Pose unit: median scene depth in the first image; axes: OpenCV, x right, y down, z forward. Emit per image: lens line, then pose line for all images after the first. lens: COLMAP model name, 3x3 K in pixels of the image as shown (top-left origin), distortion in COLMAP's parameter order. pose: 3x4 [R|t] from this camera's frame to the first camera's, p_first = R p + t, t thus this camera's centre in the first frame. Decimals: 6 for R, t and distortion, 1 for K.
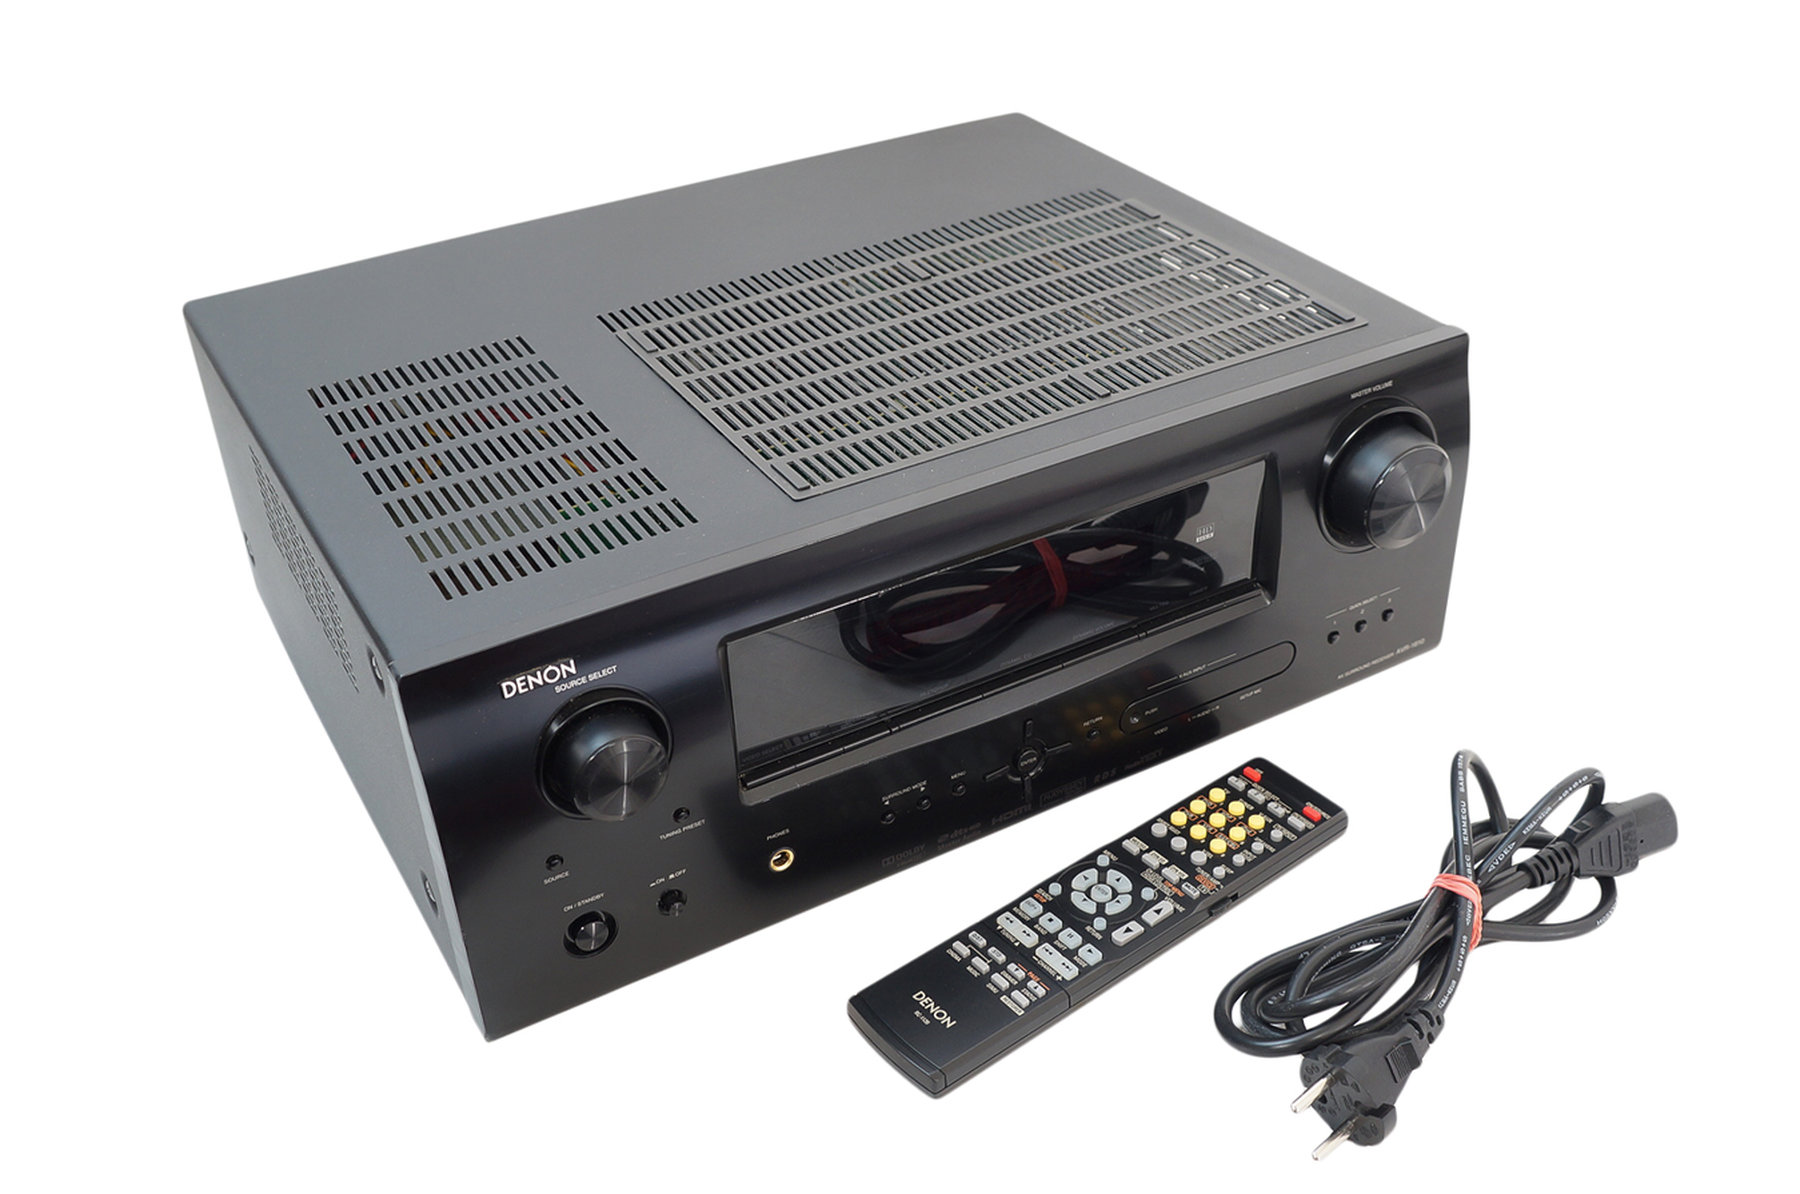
lens RADIAL K [[1800.1, 0, 900.0], [0, 1800.1, 597.0], [0, 0, 1]] dist [-0.010428, -0.003436]
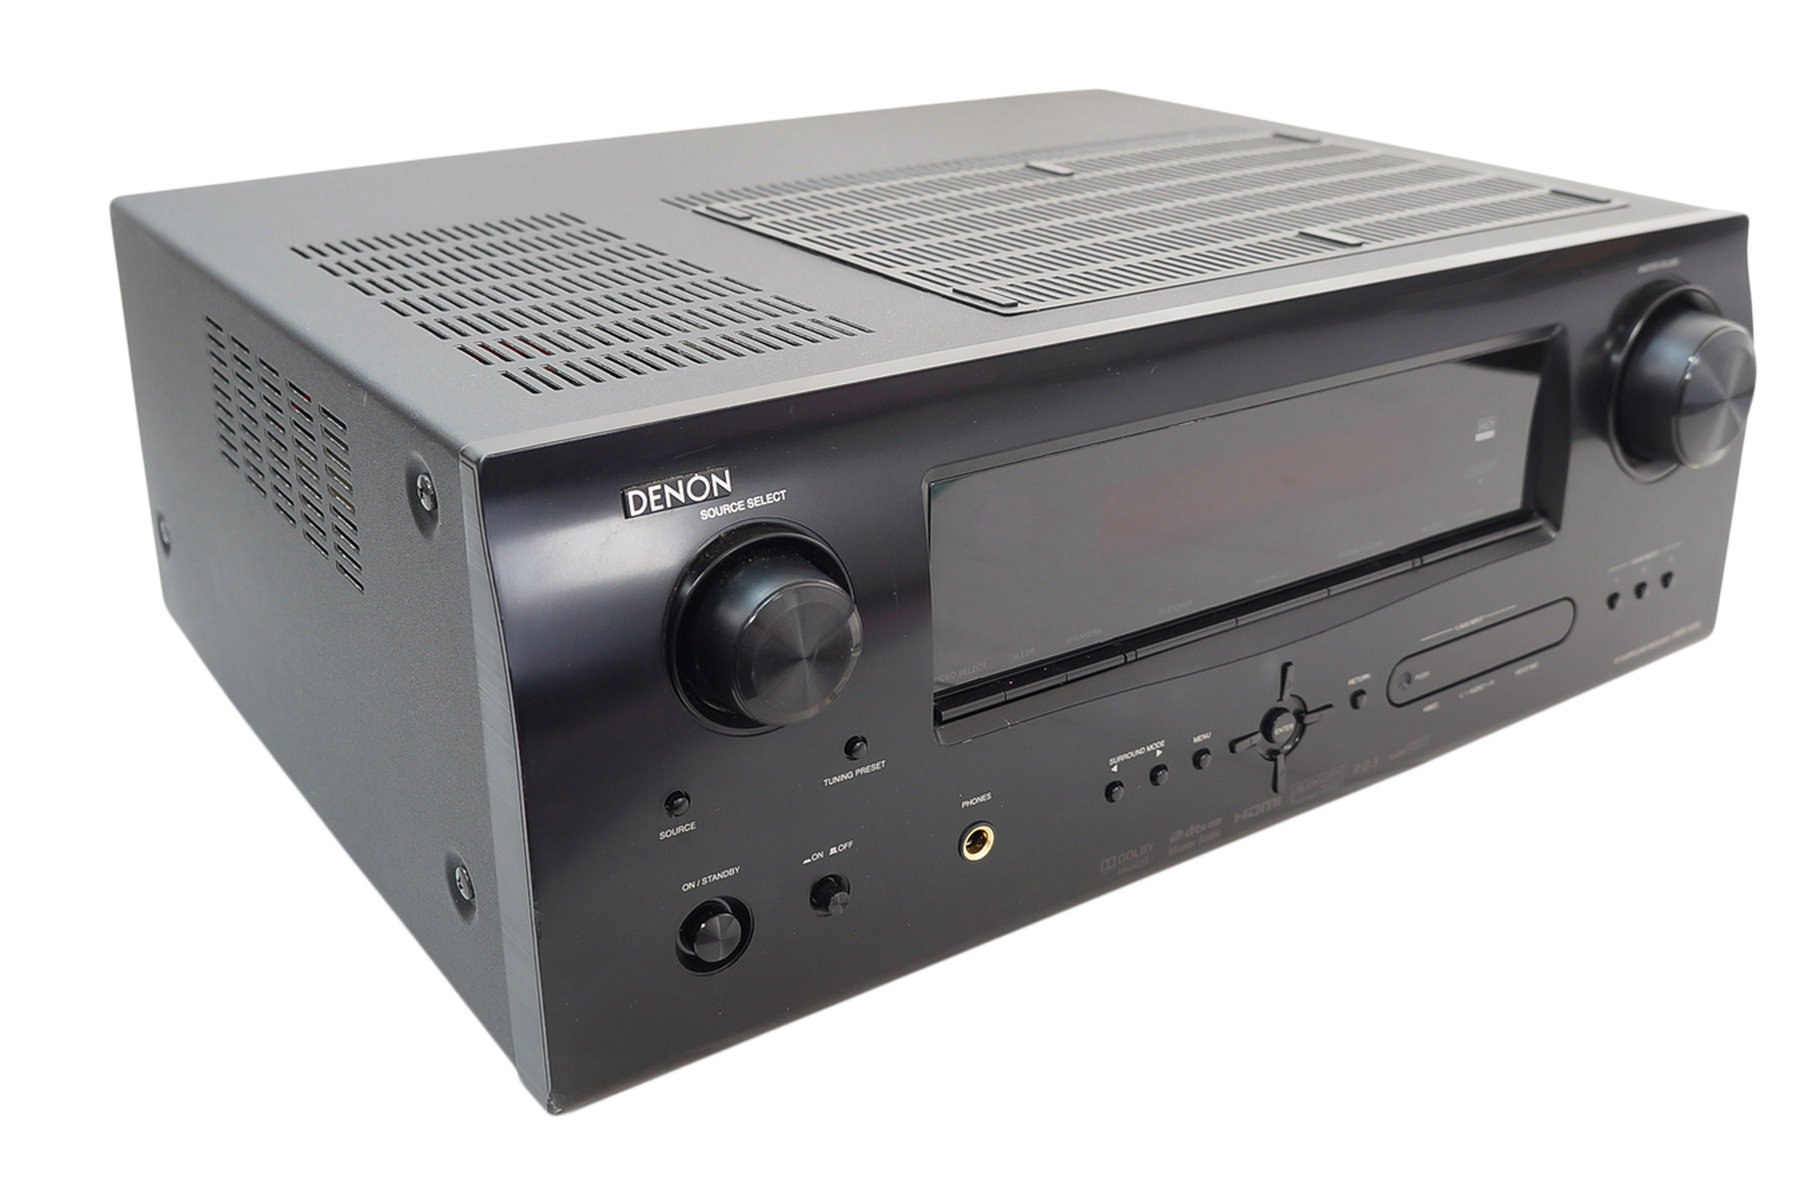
lens RADIAL K [[1830.6, 0, 894.4], [0, 1830.6, 476.0], [0, 0, 1]] dist [-0.069228, -0.001411]
pose [[0.995895, 0.006310, 0.090295, -0.170382], [0.016009, 0.969562, -0.244322, 0.190849], [-0.089089, 0.244765, 0.965481, 0.319959]]
